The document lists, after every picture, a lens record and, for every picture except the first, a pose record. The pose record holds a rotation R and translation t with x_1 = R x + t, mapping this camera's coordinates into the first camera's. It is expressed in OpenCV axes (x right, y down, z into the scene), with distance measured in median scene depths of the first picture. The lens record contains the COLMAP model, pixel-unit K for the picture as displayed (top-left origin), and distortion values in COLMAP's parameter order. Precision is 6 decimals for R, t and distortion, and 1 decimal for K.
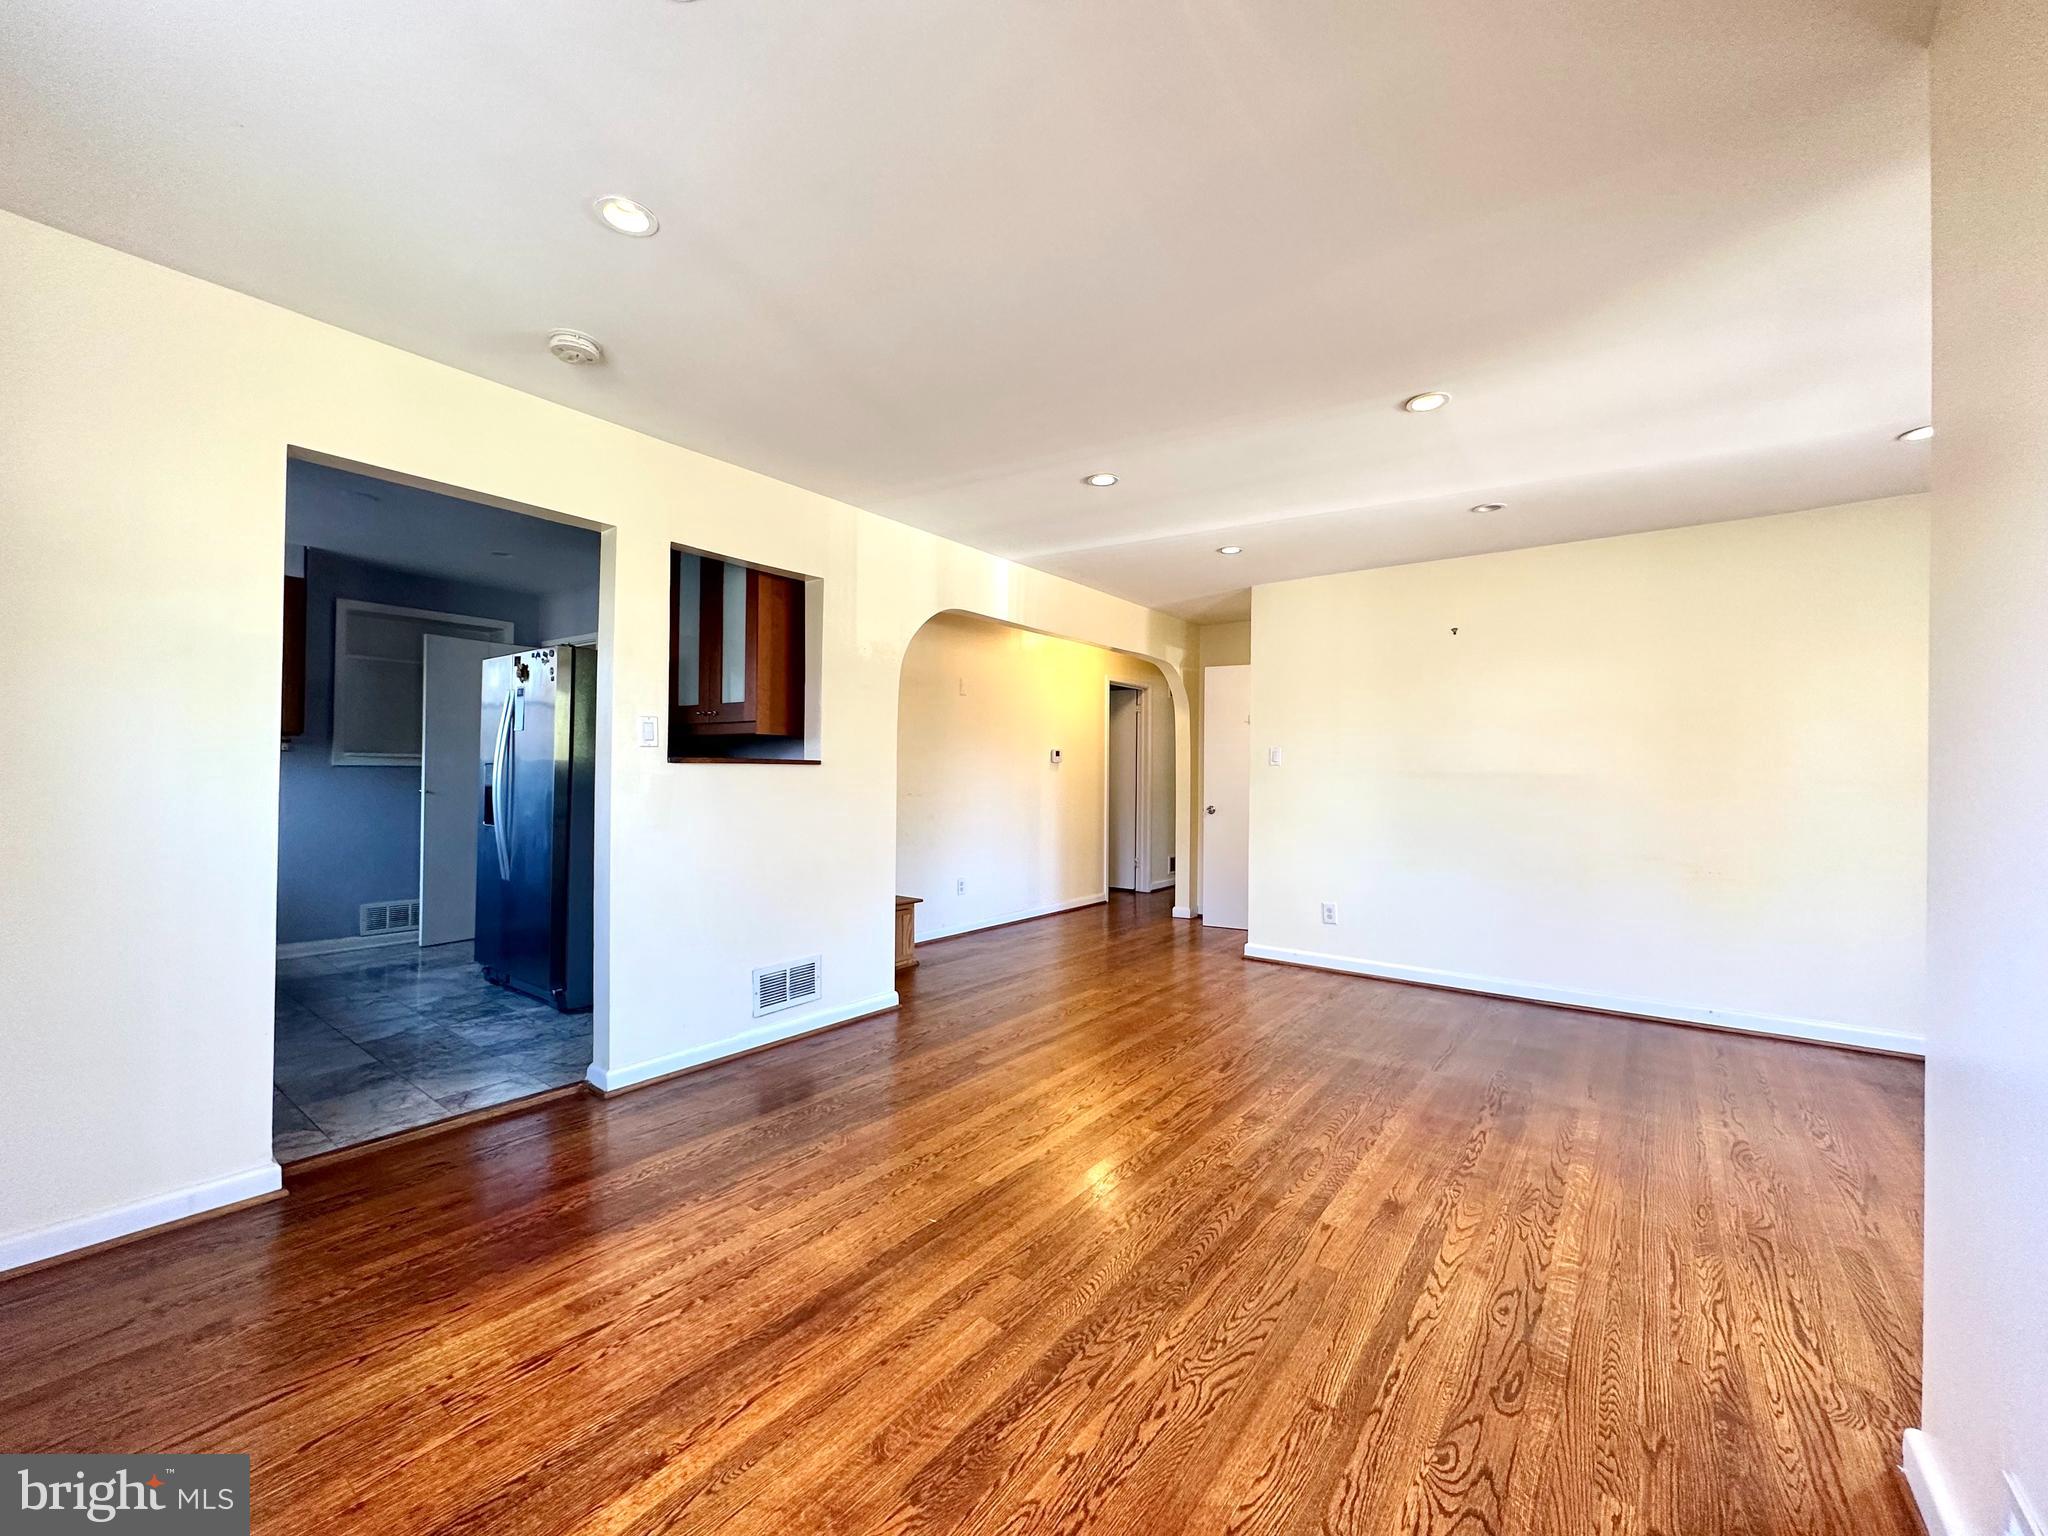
lens RADIAL K [[815.4, 0, 1023.4], [0, 815.4, 769.7], [0, 0, 1]] dist [-0.001680, 0.000522]
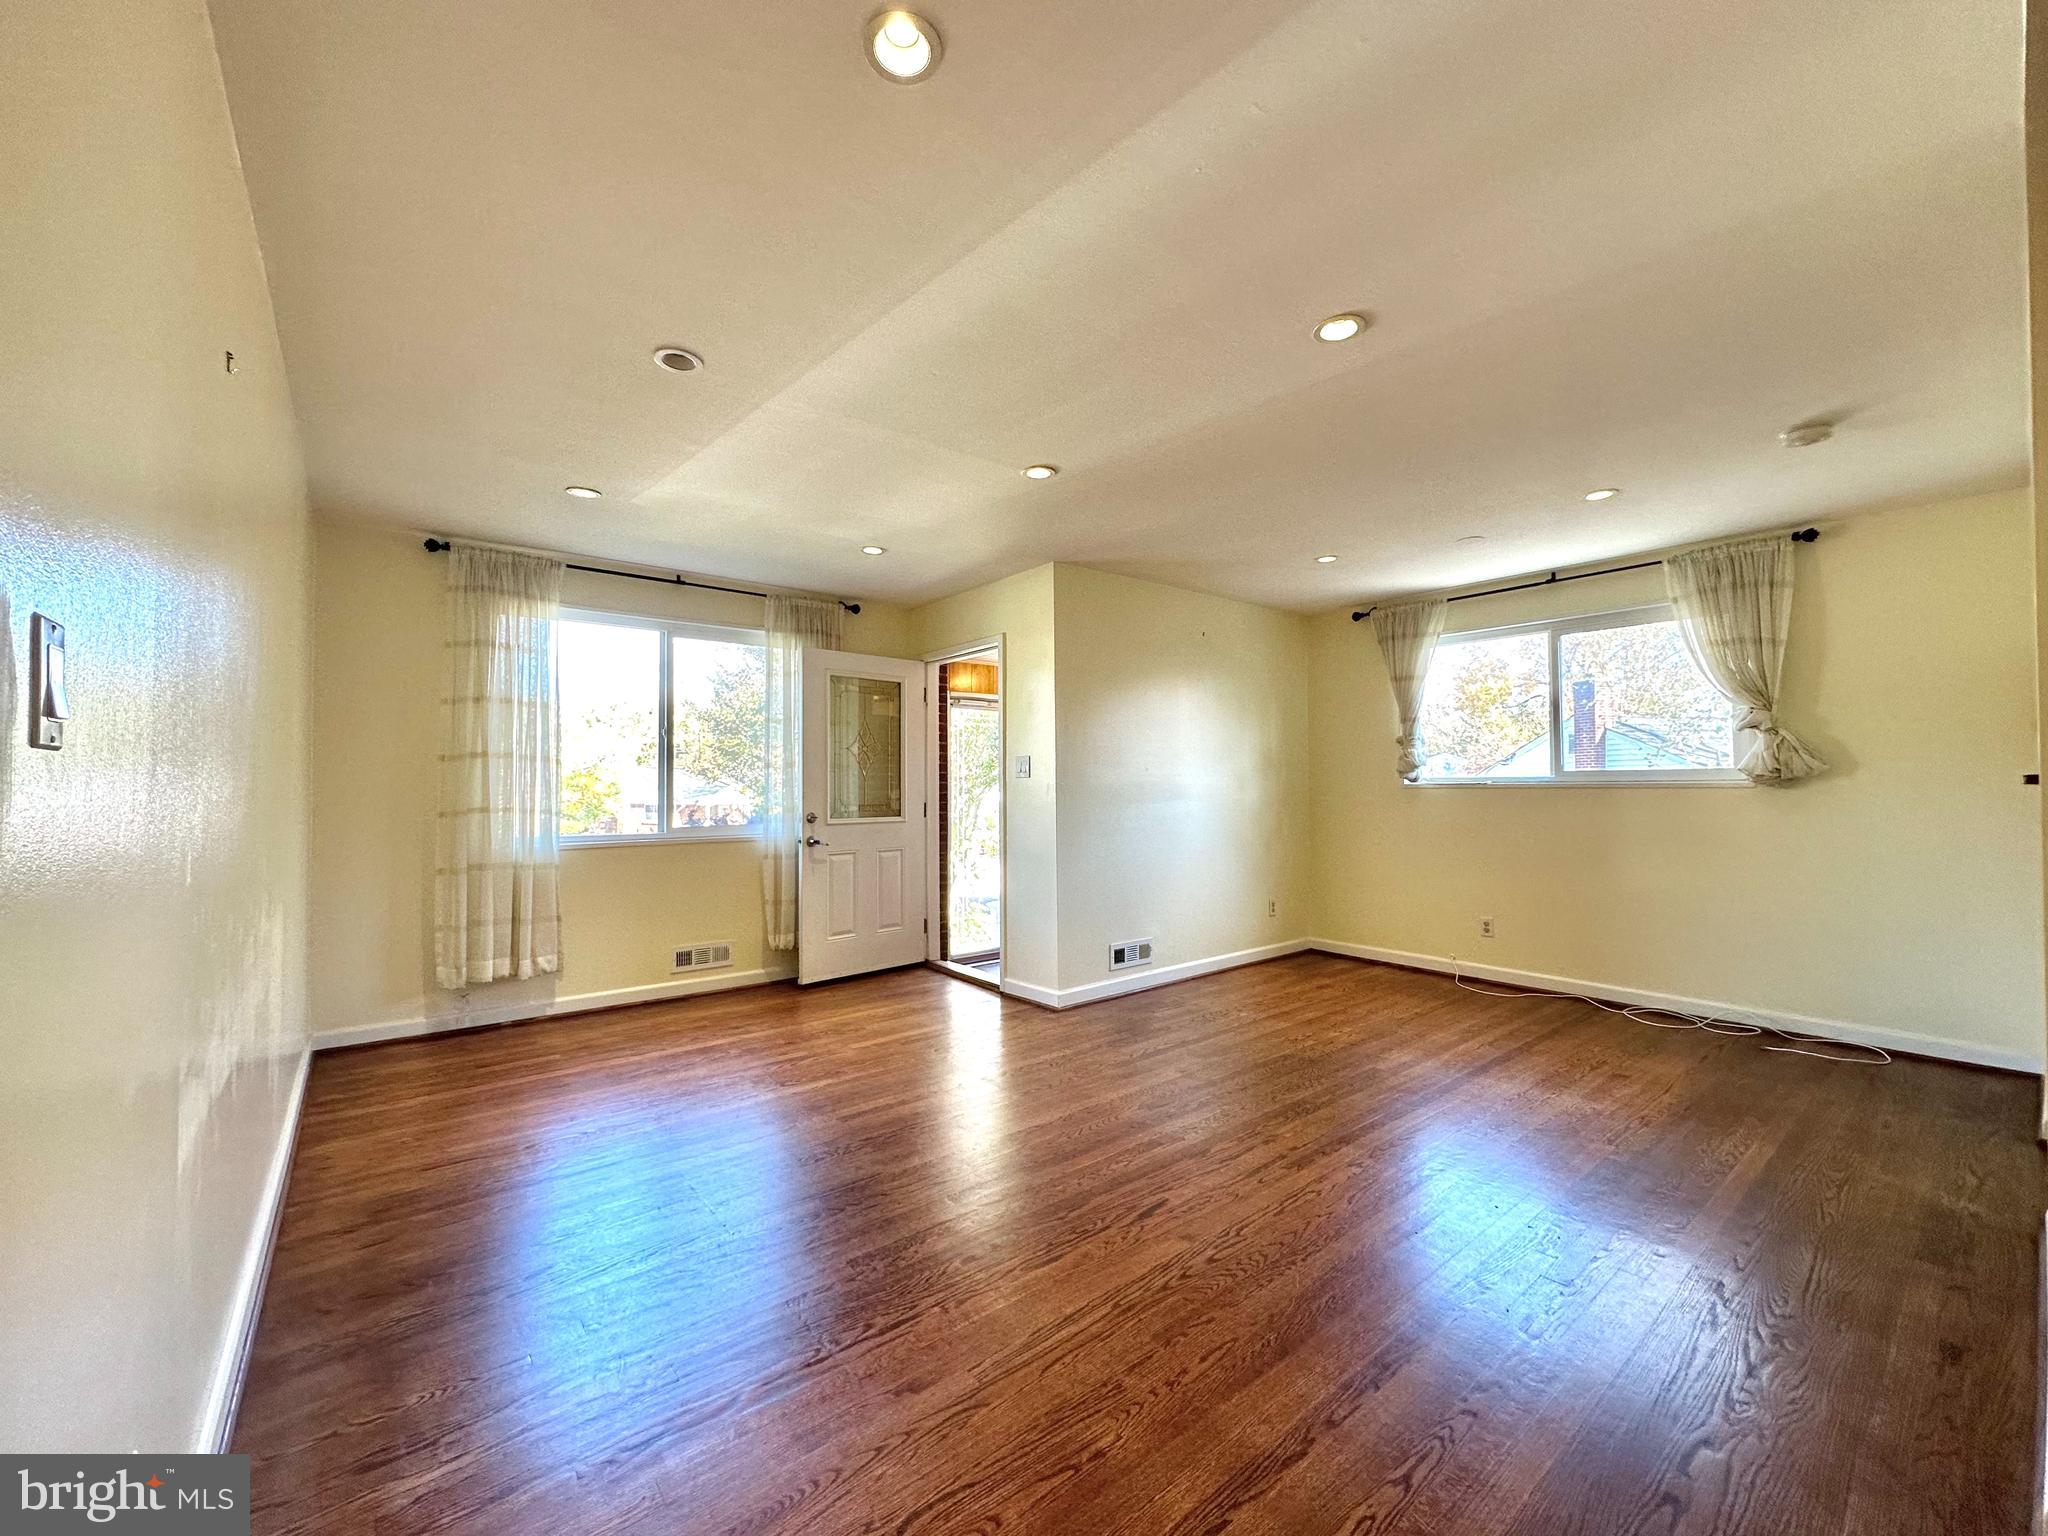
lens RADIAL K [[815.4, 0, 1025.7], [0, 815.4, 767.9], [0, 0, 1]] dist [-0.001680, 0.000522]
pose [[-0.970686, -0.003512, 0.240327, 0.210436], [-0.008860, 0.999737, -0.021173, -0.001222], [-0.240189, -0.022682, -0.970461, 1.942049]]
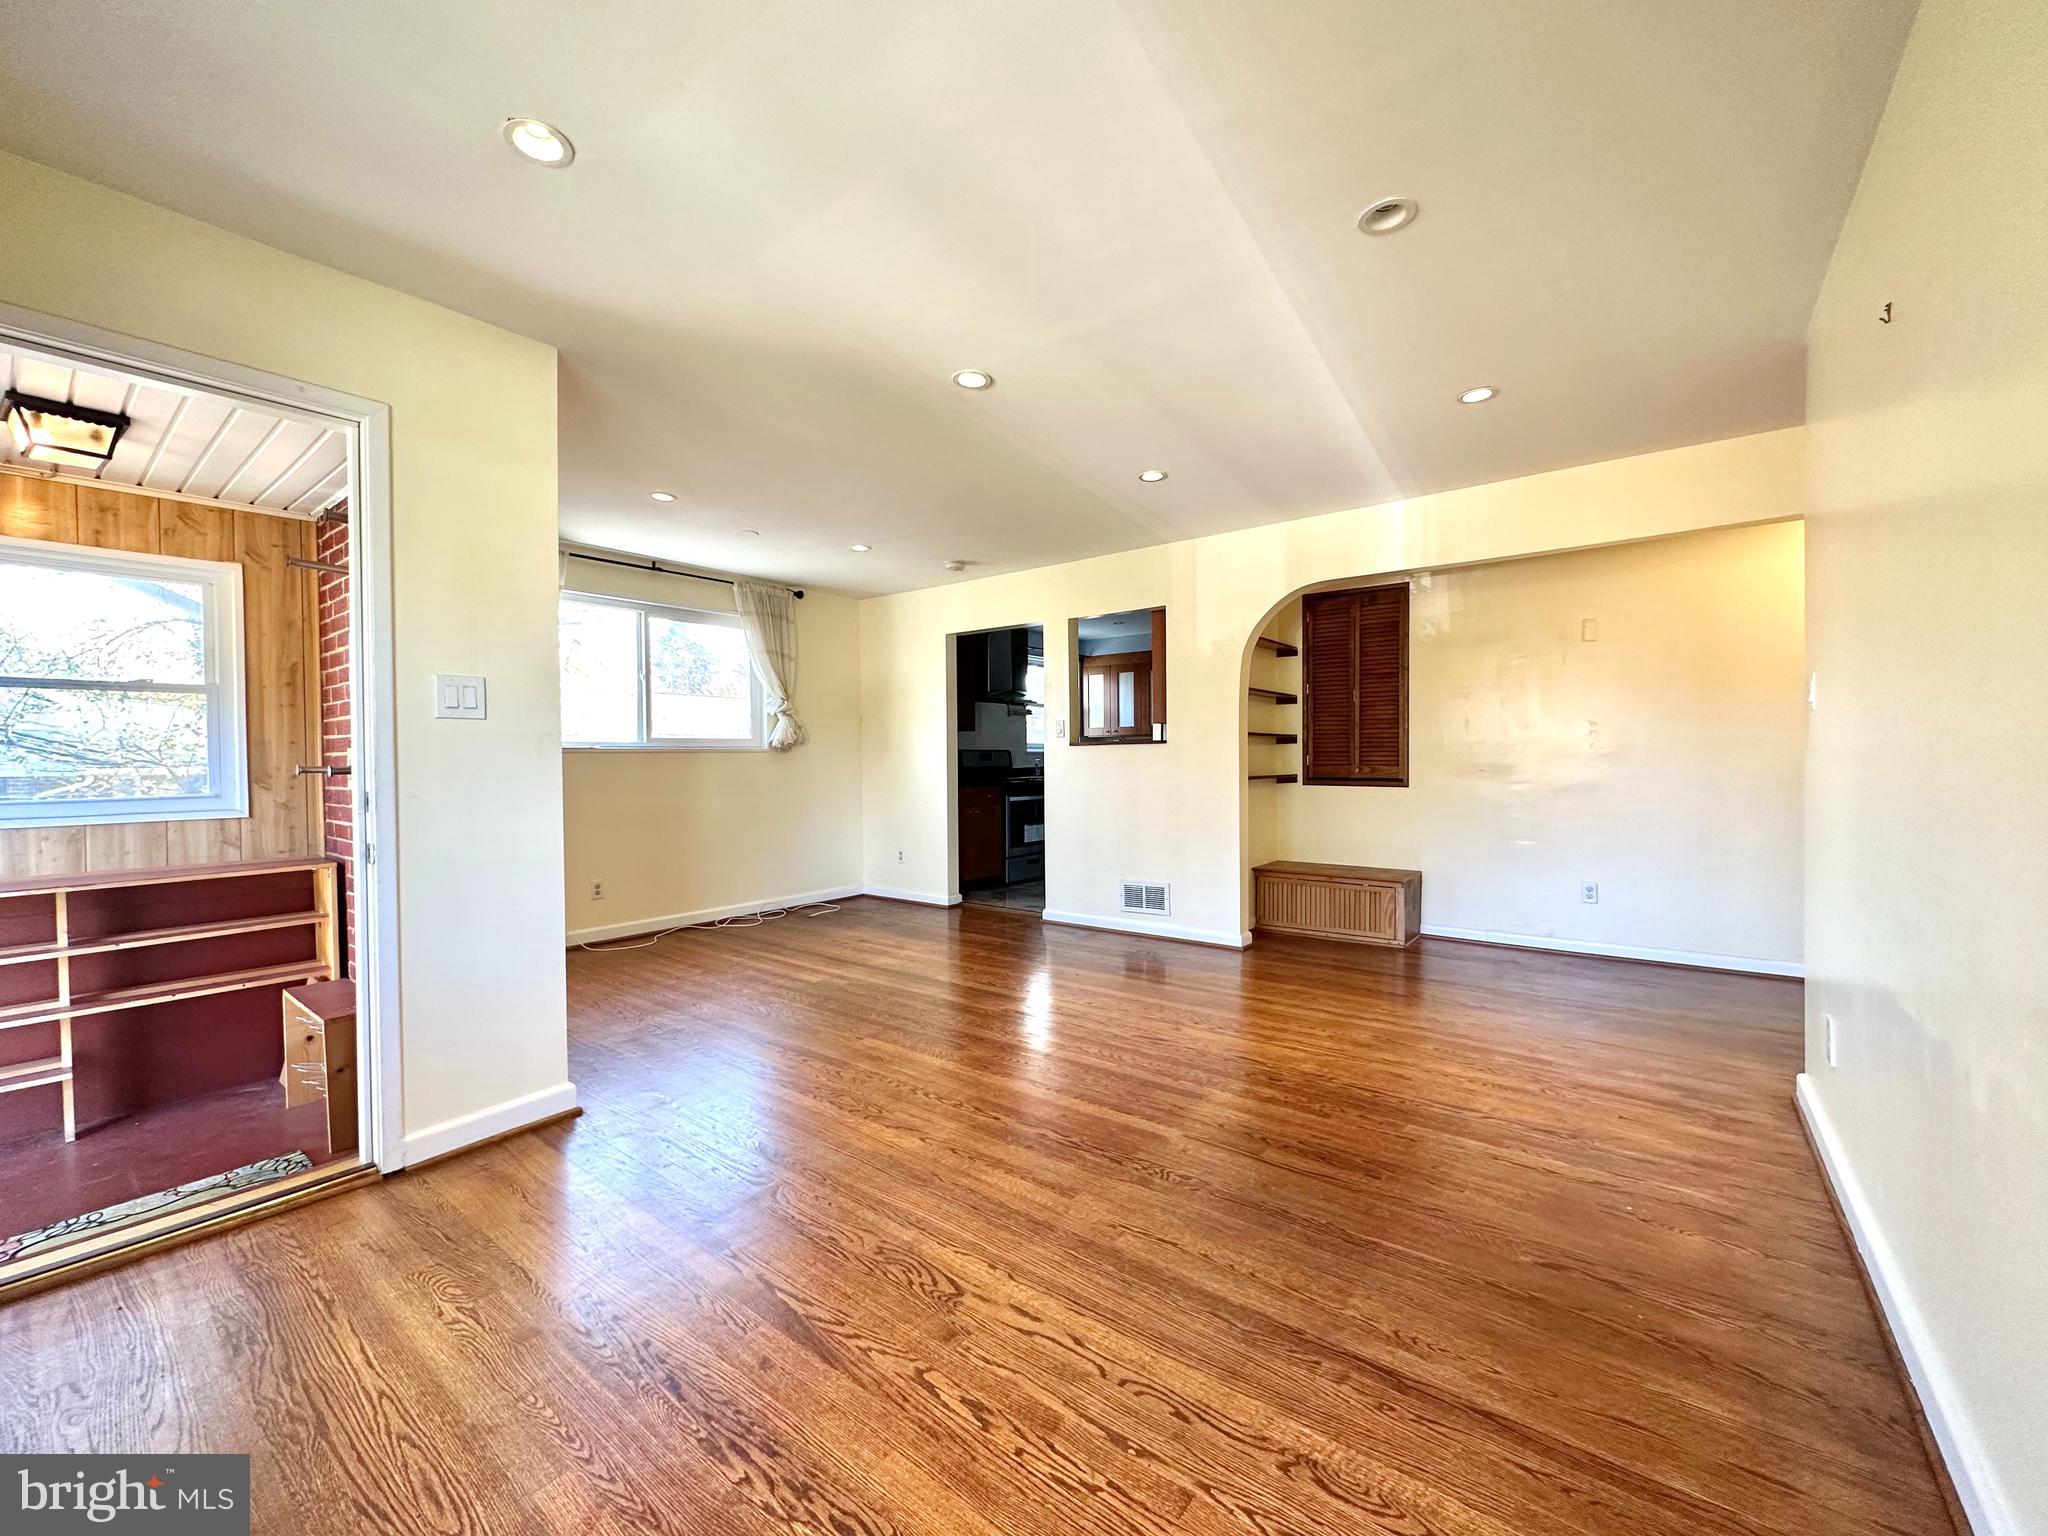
lens RADIAL K [[815.4, 0, 1023.4], [0, 815.4, 766.8], [0, 0, 1]] dist [-0.001680, 0.000522]
pose [[-0.006793, -0.001158, -0.999976, 1.395143], [0.012448, 0.999922, -0.001242, 0.040354], [0.999899, -0.012456, -0.006778, 0.969860]]
